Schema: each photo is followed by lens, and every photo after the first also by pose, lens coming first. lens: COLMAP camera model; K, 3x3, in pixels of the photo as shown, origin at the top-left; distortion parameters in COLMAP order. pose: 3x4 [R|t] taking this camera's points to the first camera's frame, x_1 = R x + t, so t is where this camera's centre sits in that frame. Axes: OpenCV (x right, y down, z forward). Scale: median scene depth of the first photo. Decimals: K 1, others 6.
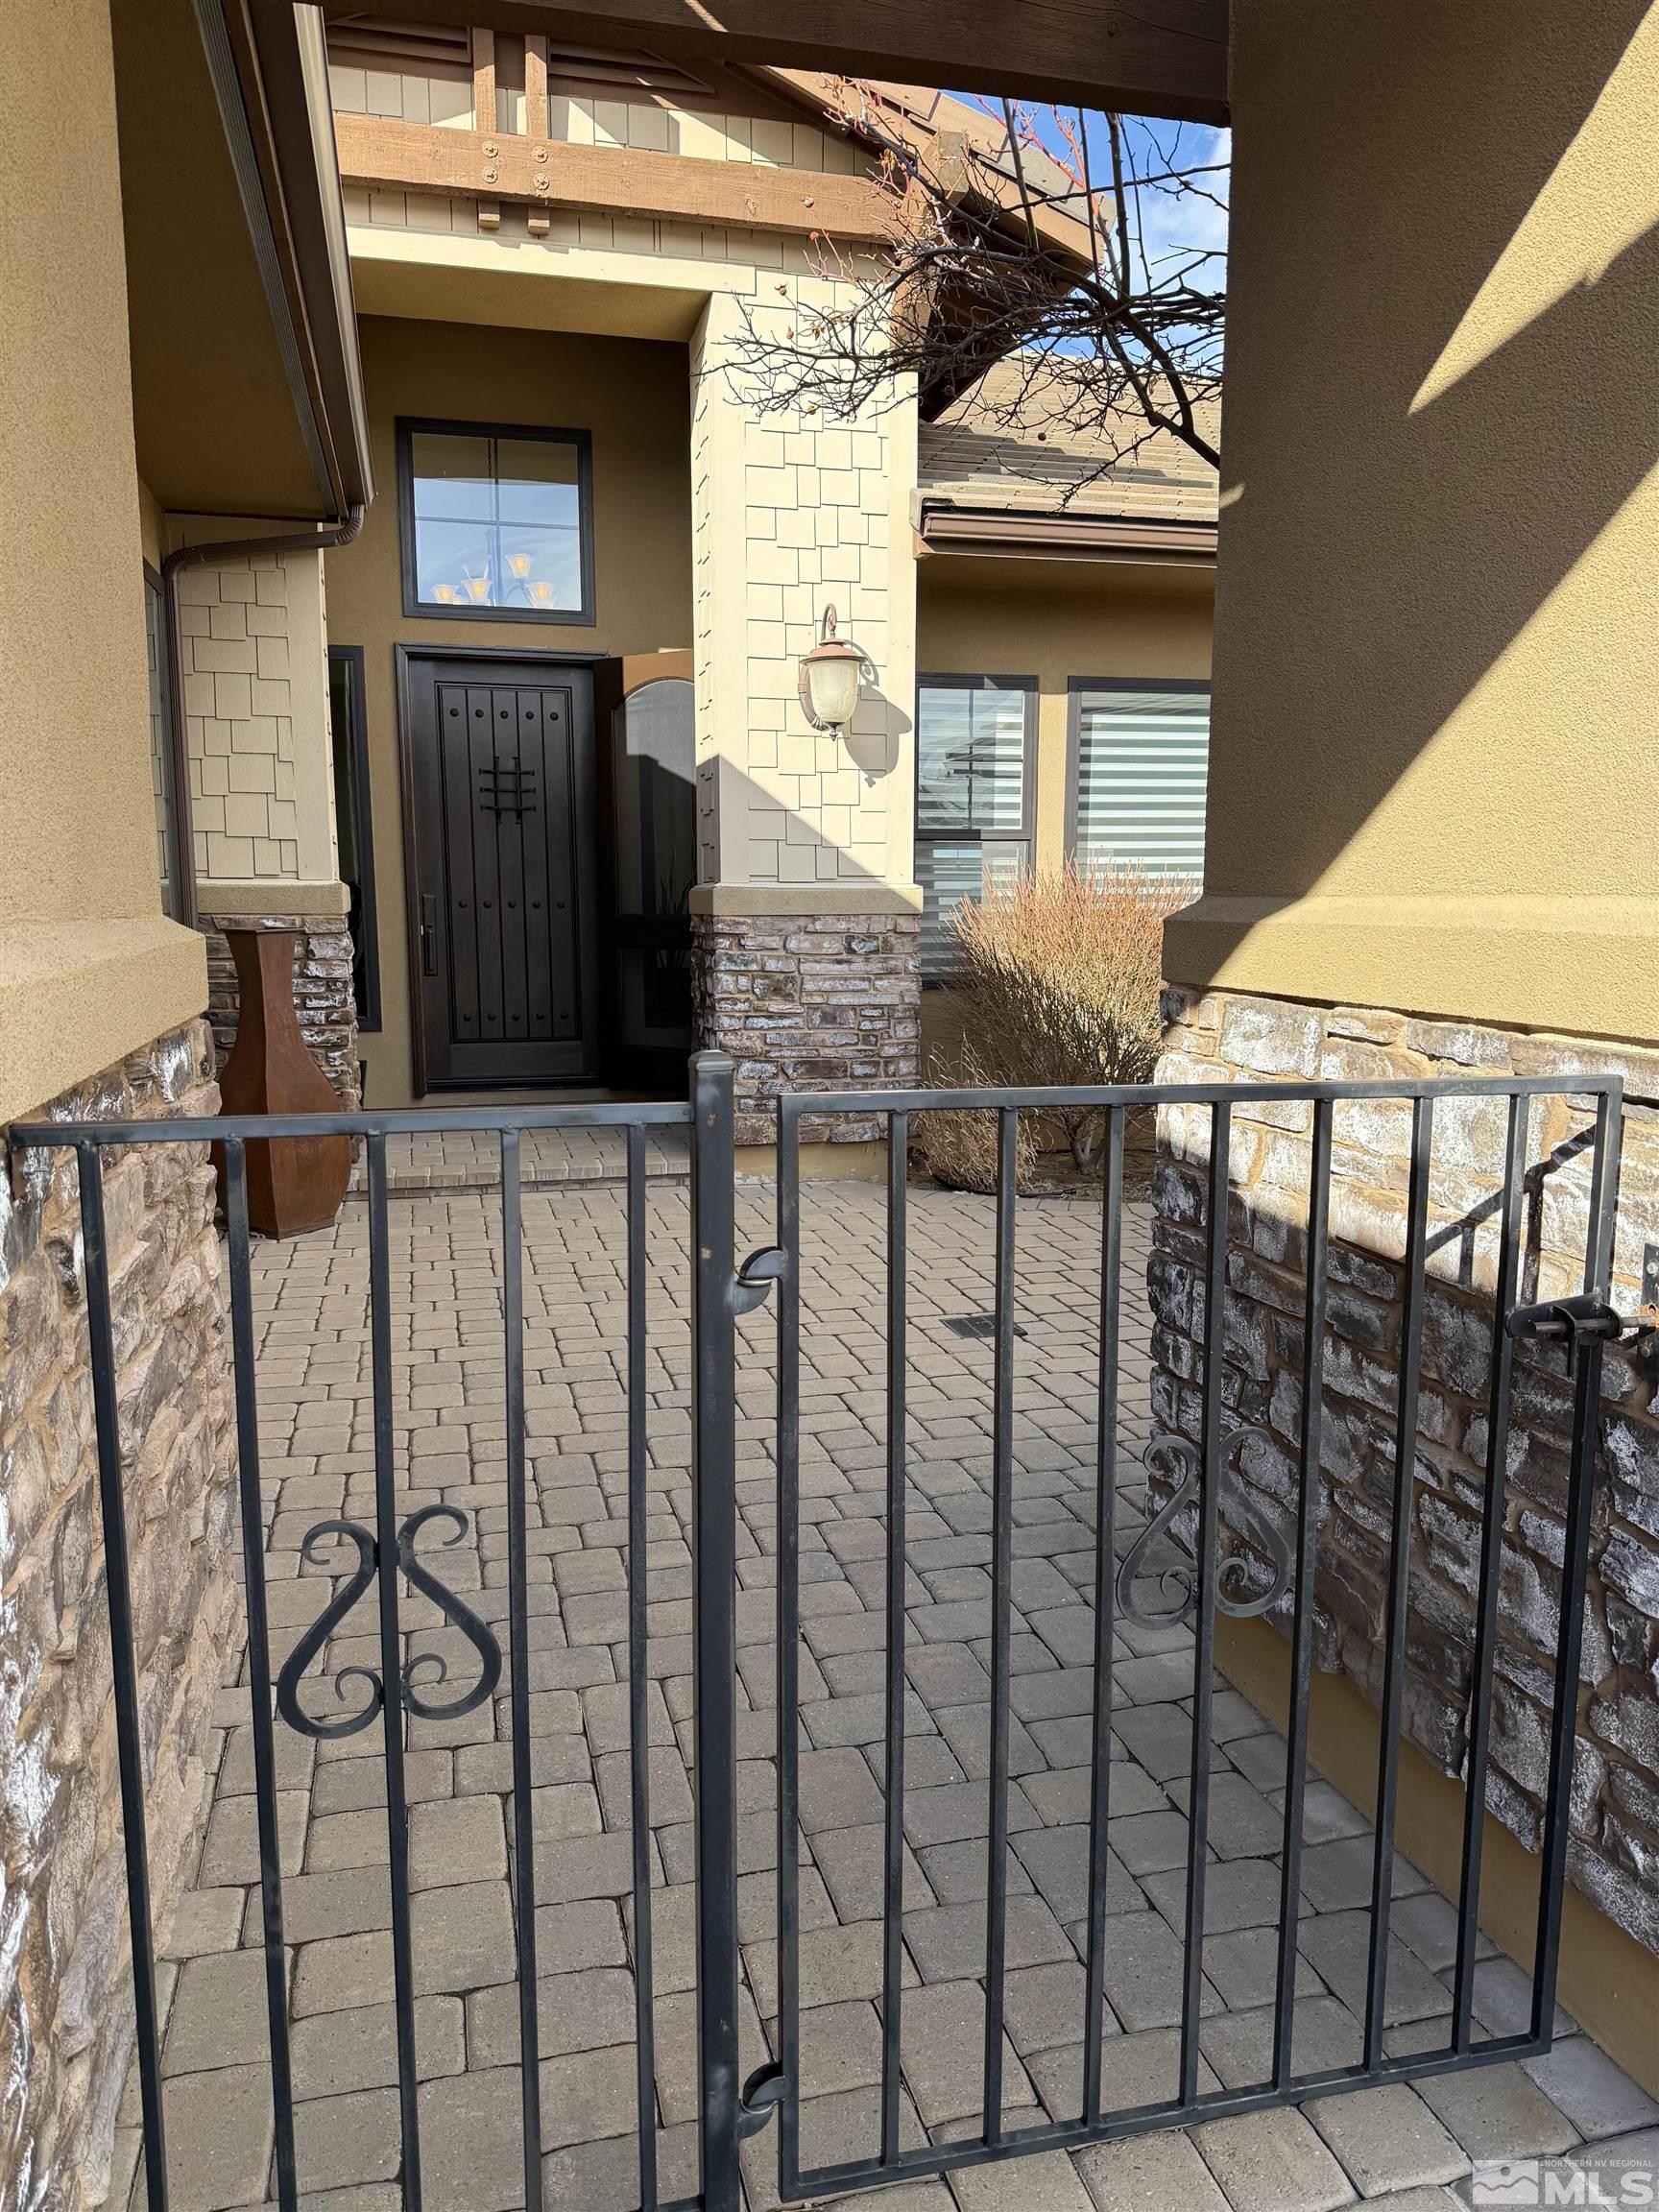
lens RADIAL K [[1515.9, 0, 829.5], [0, 1515.9, 1106.0], [0, 0, 1]] dist [0.080317, -0.115358]
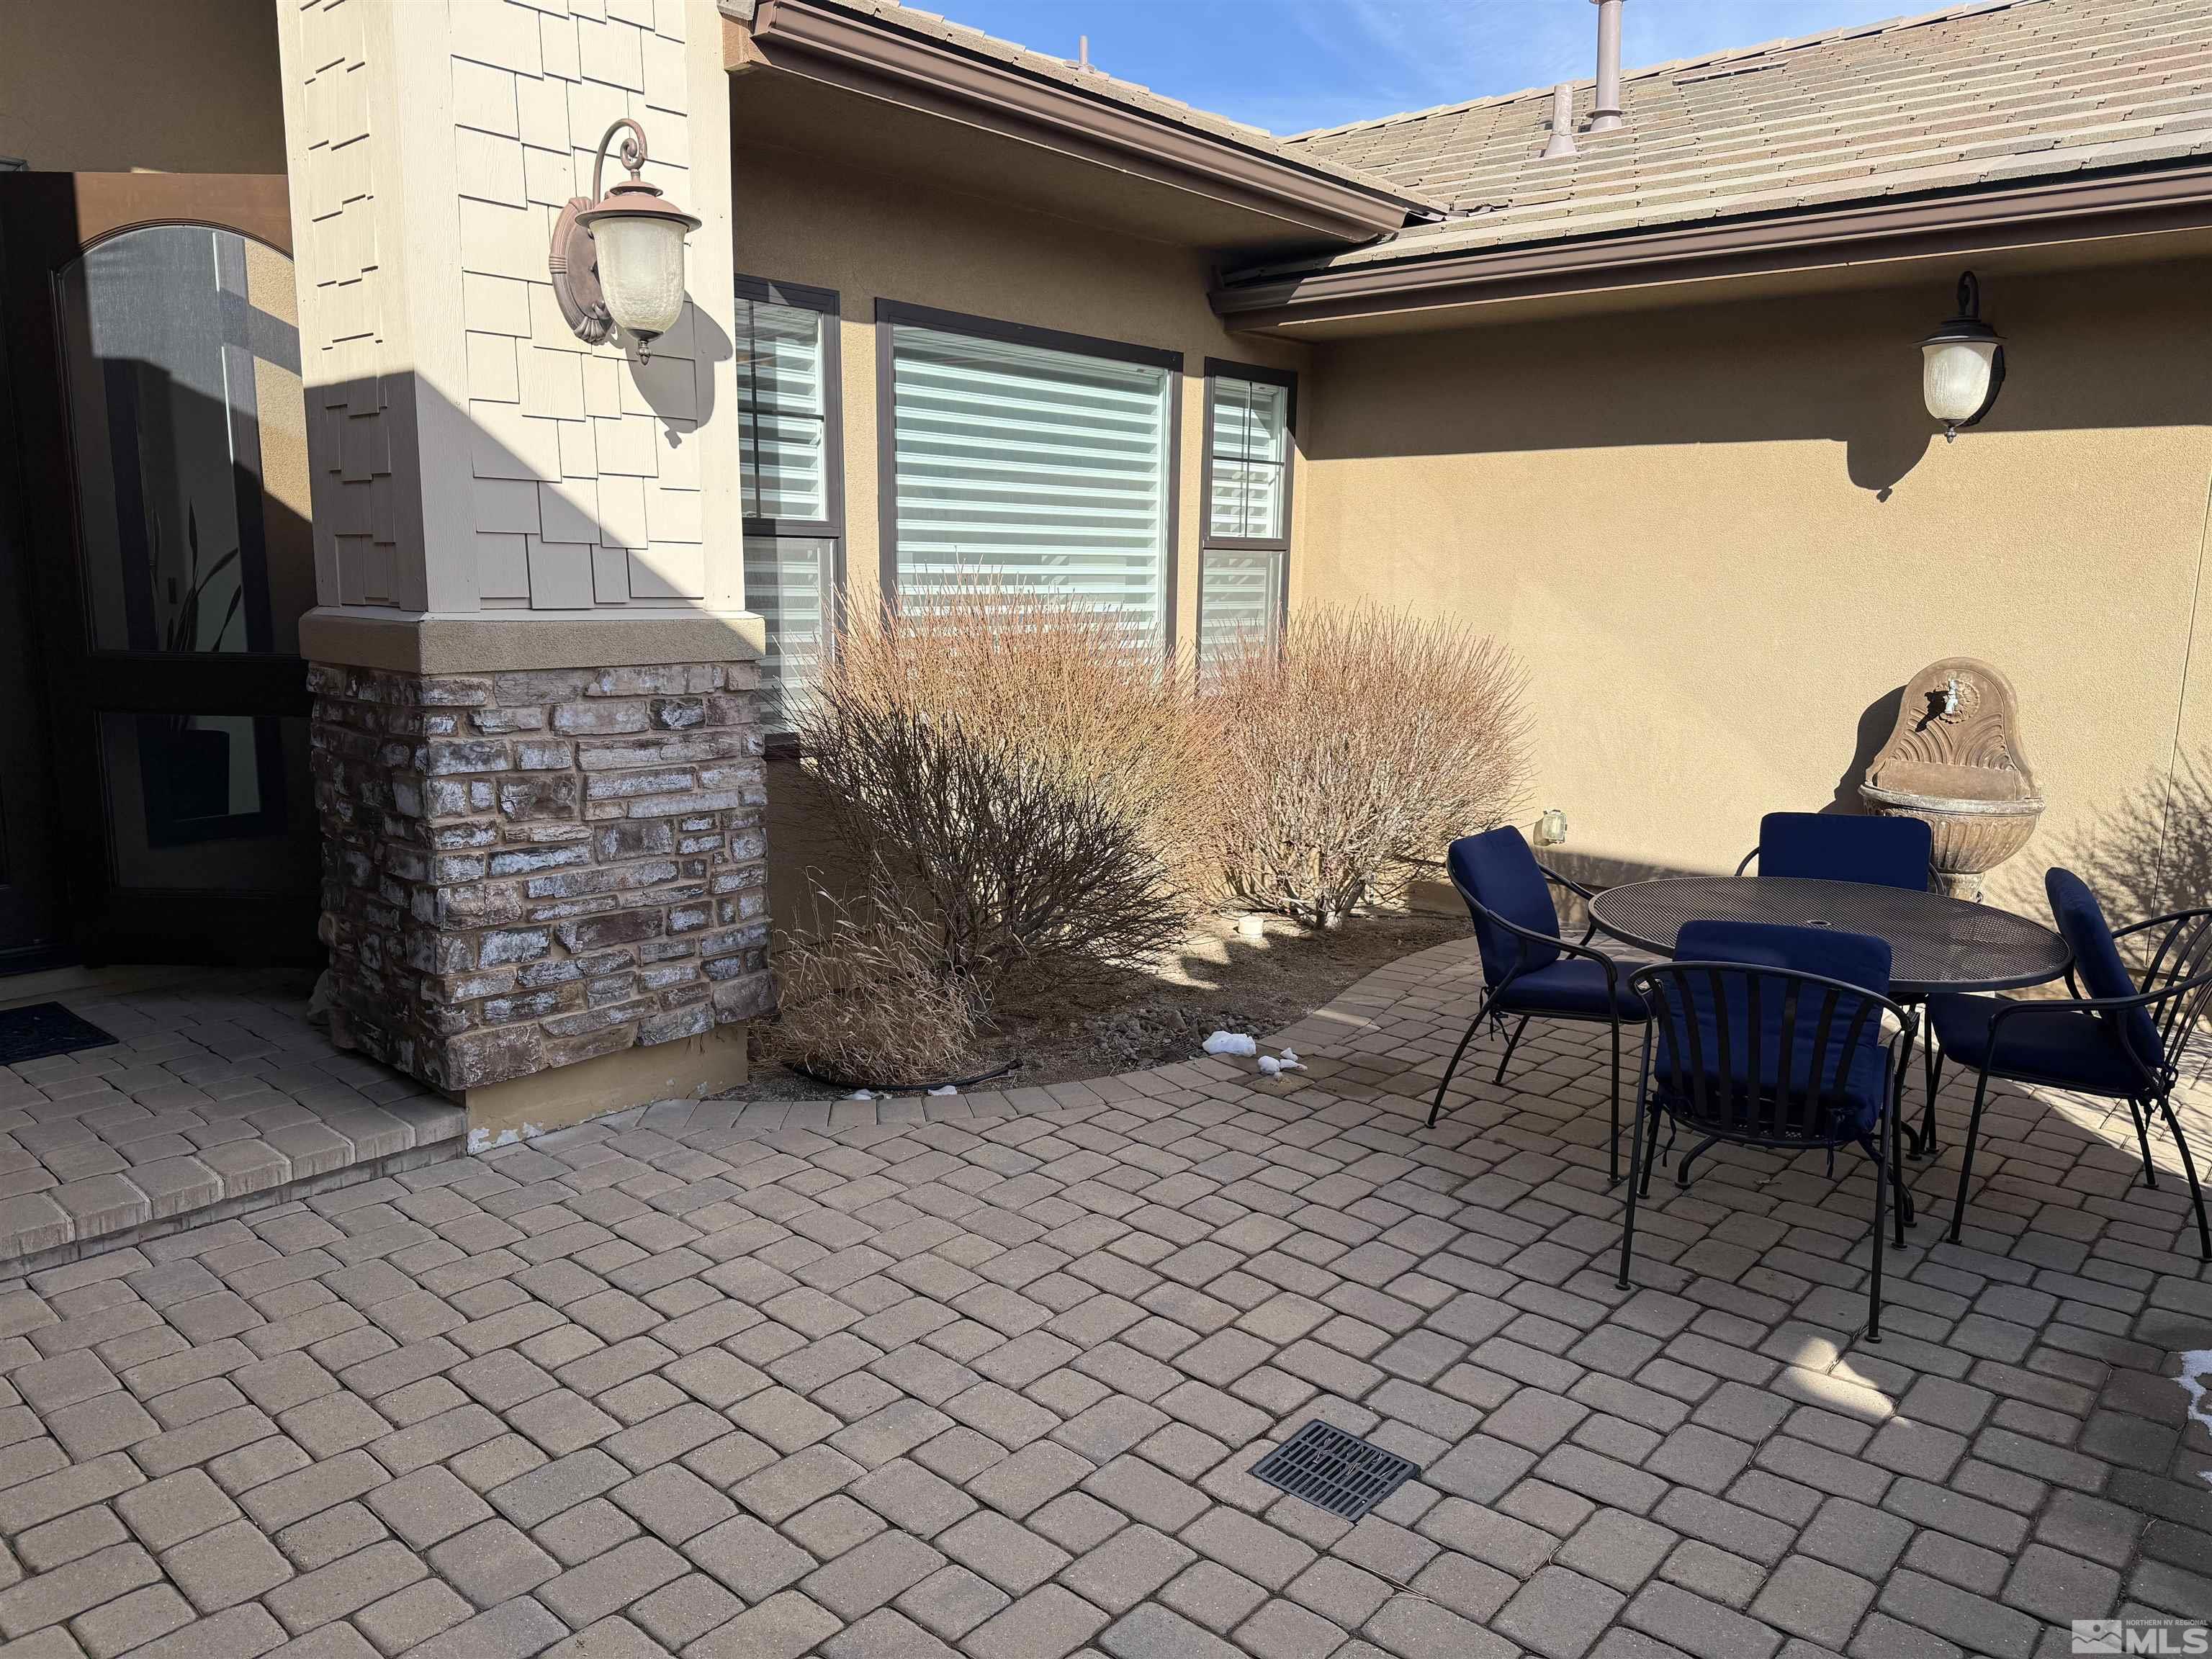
lens RADIAL K [[1515.9, 0, 1106.0], [0, 1515.9, 829.5], [0, 0, 1]] dist [0.080317, -0.115358]
pose [[0.823696, -0.084351, 0.560722, -0.179629], [0.063063, 0.996366, 0.057247, -0.084789], [-0.563514, -0.011794, 0.826022, 0.410329]]
